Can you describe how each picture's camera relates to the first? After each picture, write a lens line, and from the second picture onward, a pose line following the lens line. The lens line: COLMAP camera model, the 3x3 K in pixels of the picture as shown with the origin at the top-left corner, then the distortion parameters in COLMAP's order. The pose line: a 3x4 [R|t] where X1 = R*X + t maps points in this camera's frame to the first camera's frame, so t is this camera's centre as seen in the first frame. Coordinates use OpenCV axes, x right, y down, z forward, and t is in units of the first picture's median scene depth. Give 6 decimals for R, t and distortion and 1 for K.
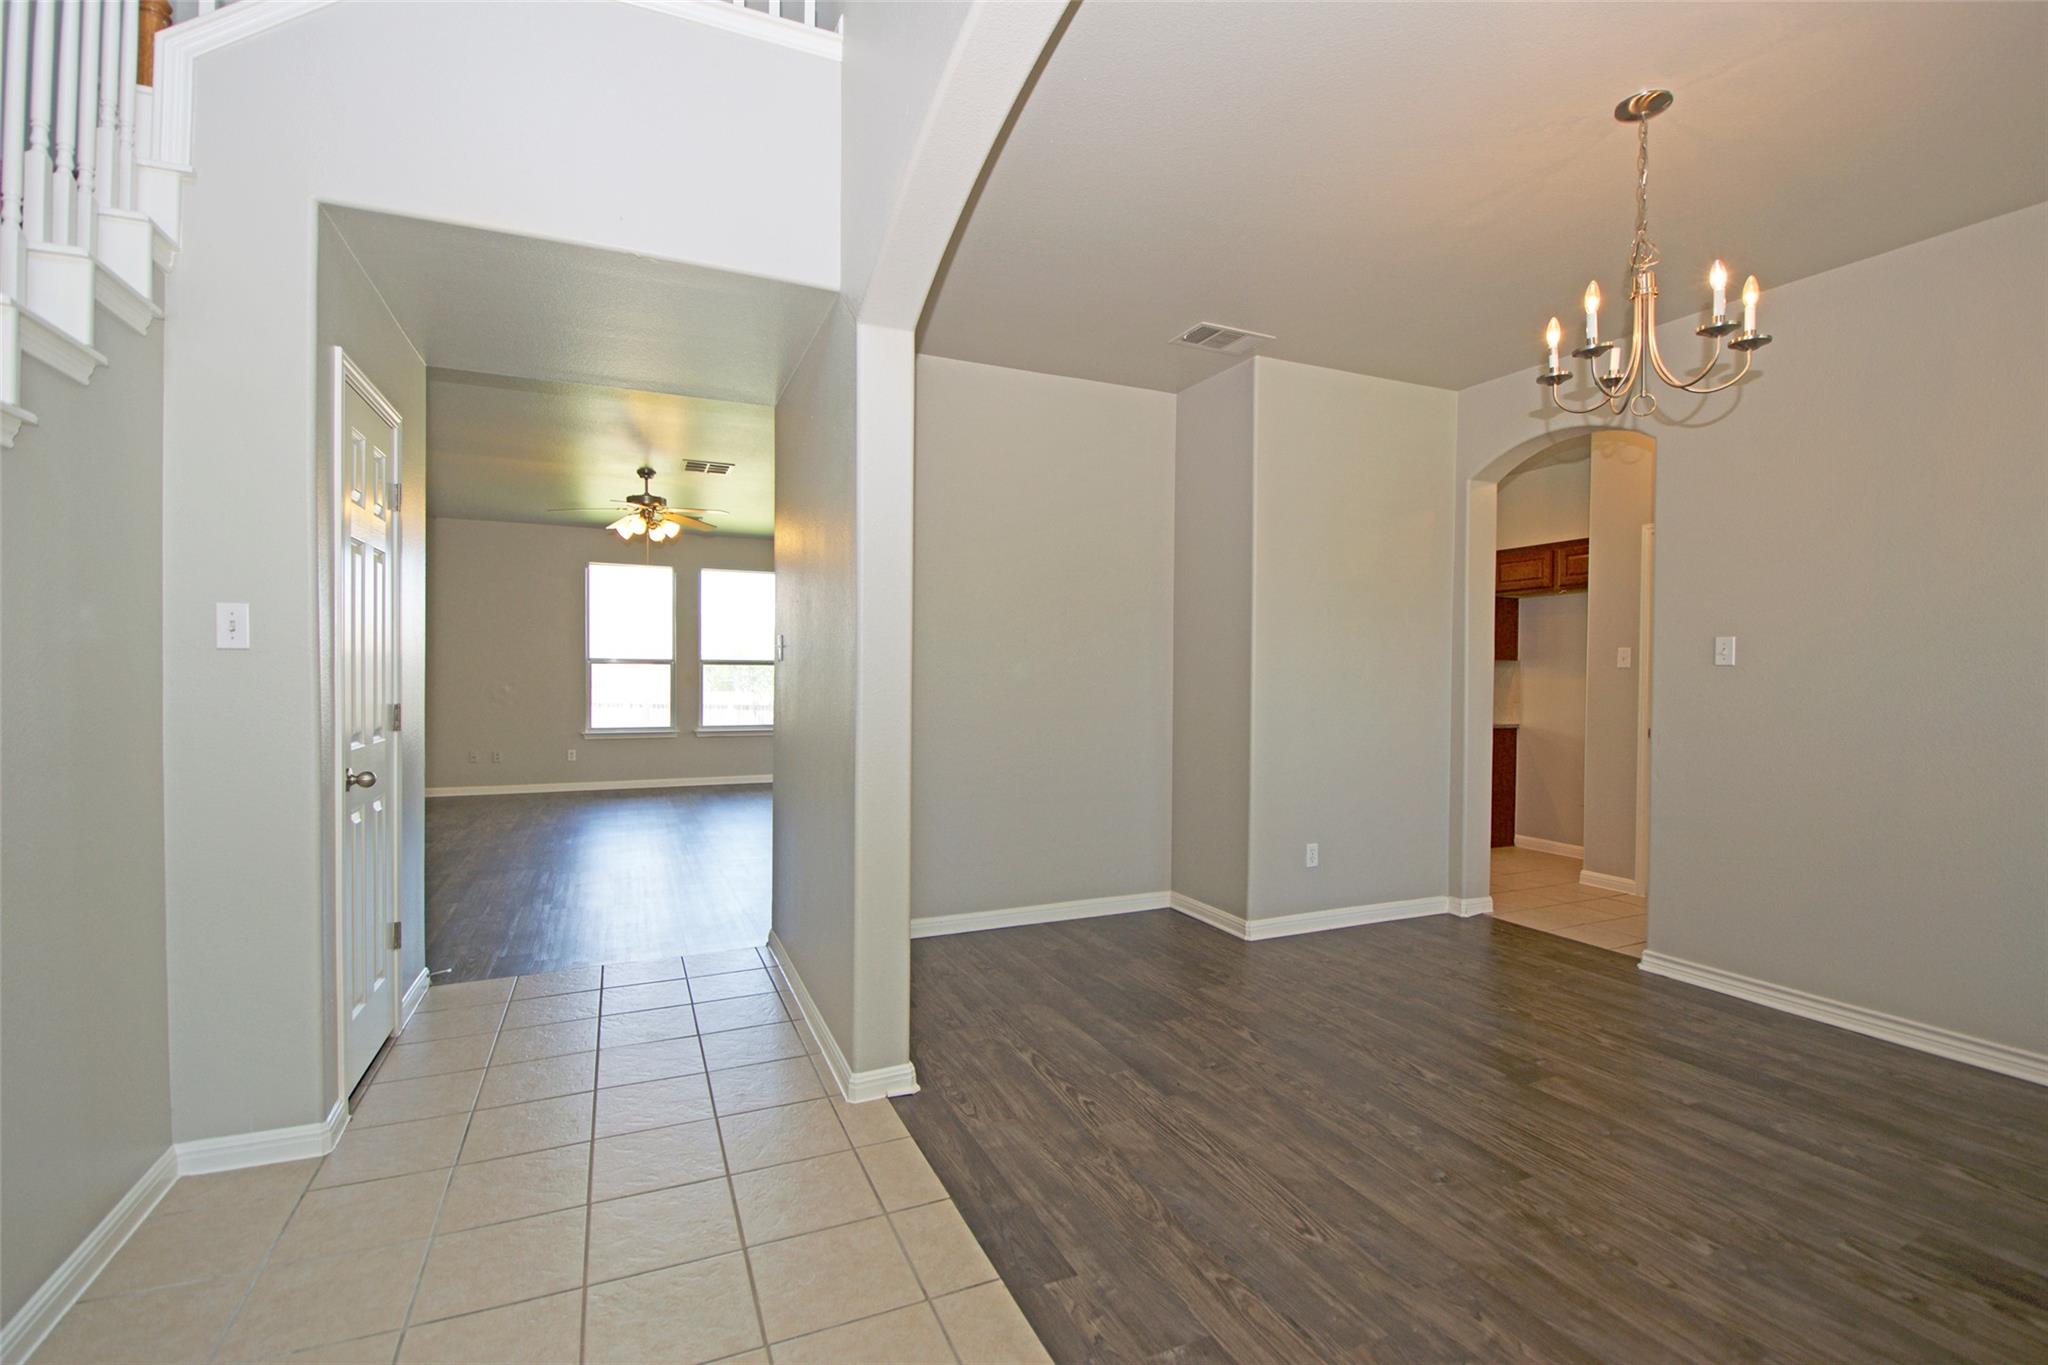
lens RADIAL K [[893.7, 0, 1028.7], [0, 893.7, 684.1], [0, 0, 1]] dist [0.005231, -0.015470]
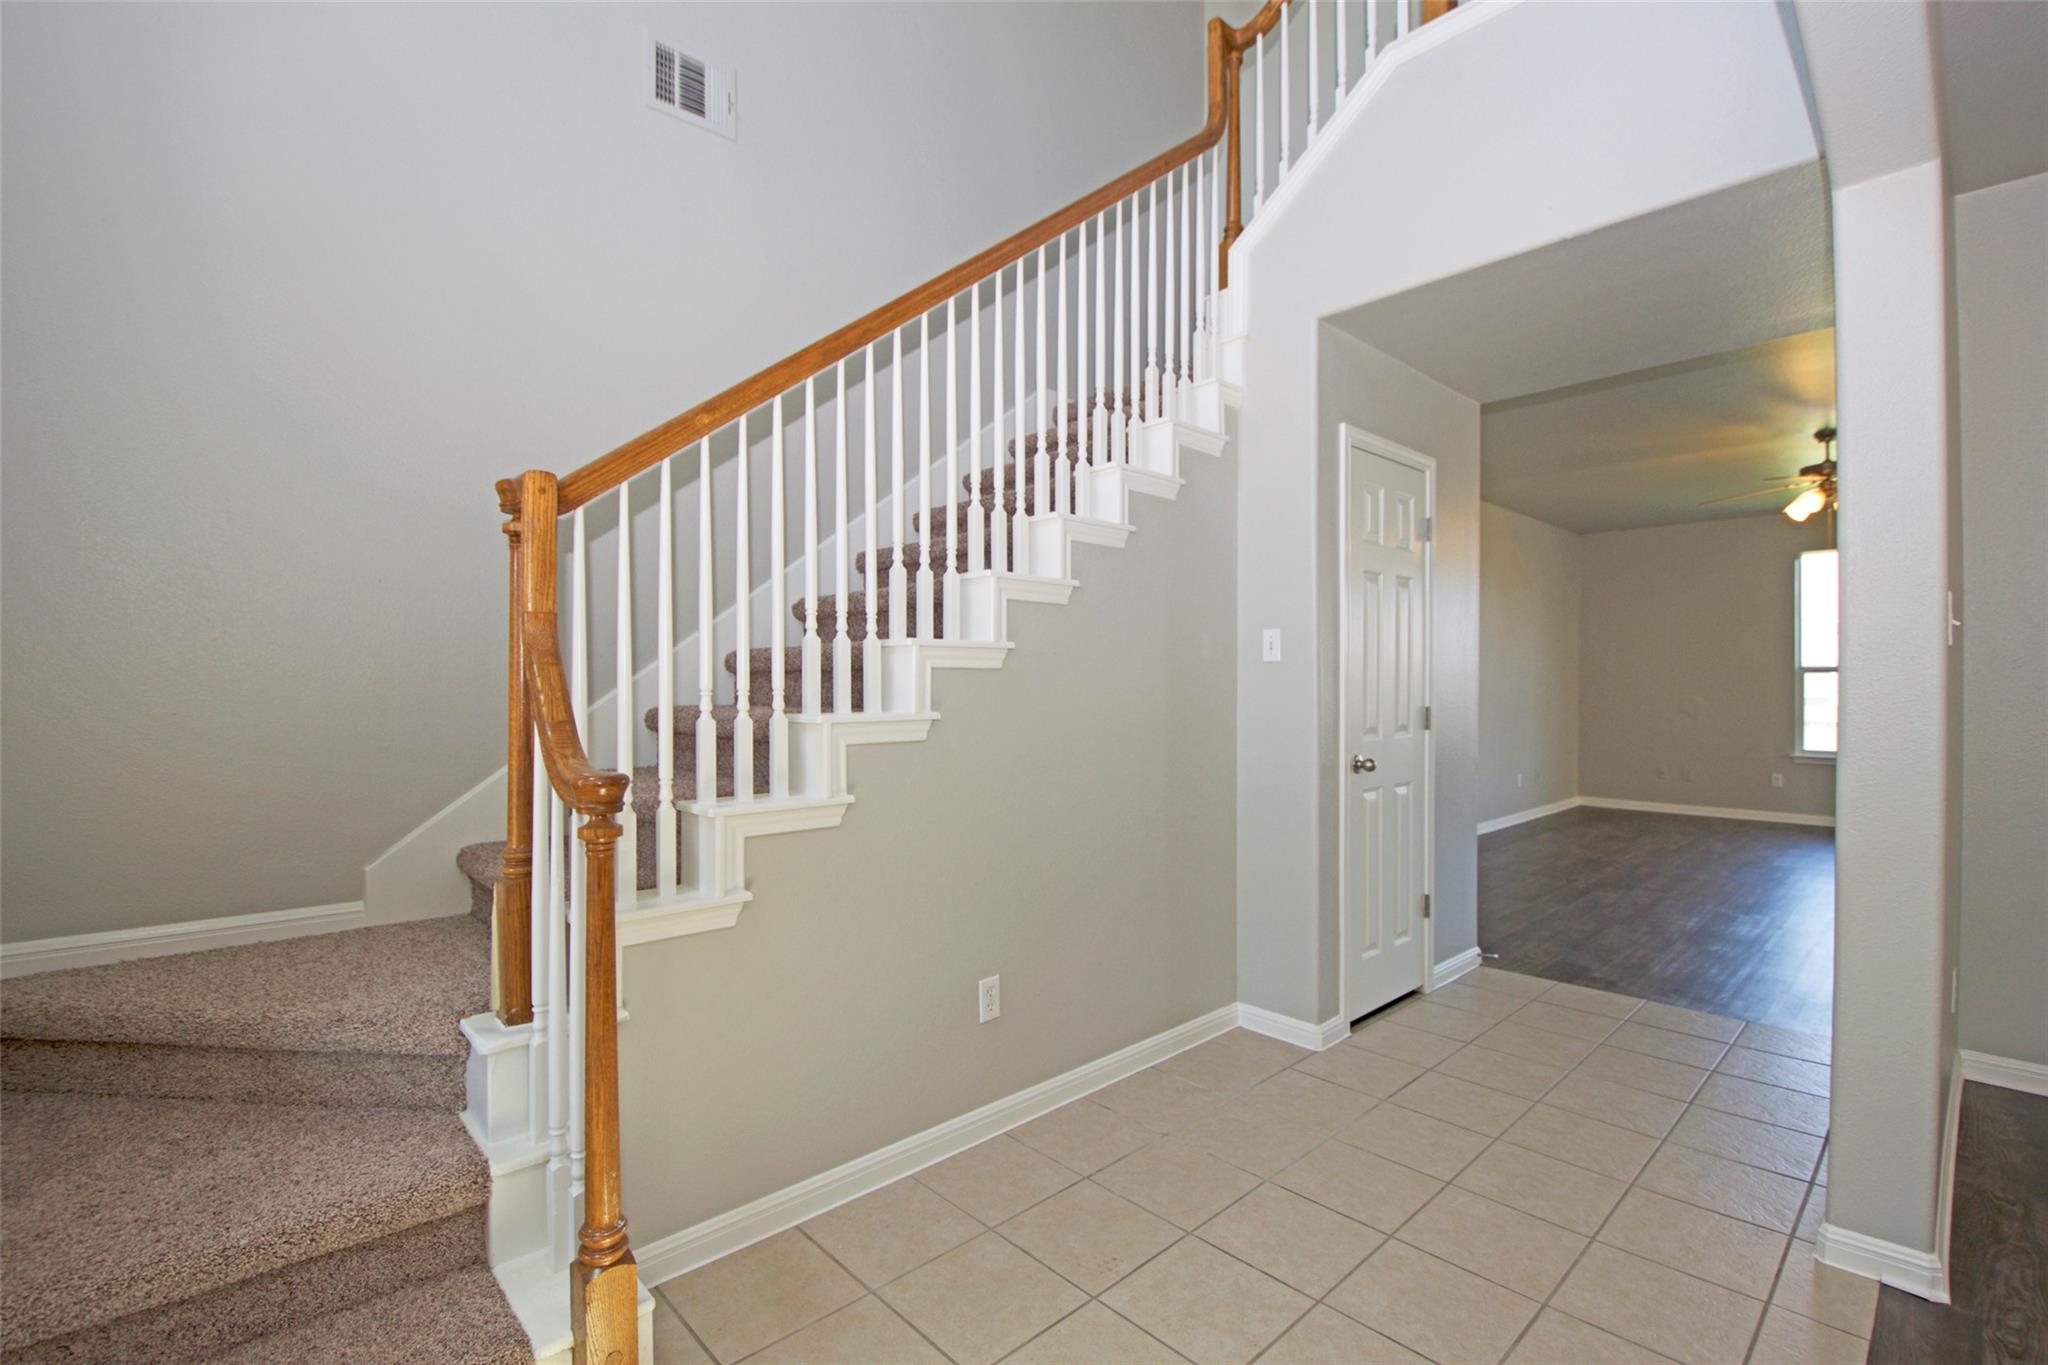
lens RADIAL K [[893.7, 0, 1016.4], [0, 893.7, 683.0], [0, 0, 1]] dist [0.005231, -0.015470]
pose [[0.317564, -0.007947, -0.948204, 0.239846], [-0.009020, 0.999894, -0.011401, 0.010020], [0.948194, 0.012173, 0.317458, 0.127497]]
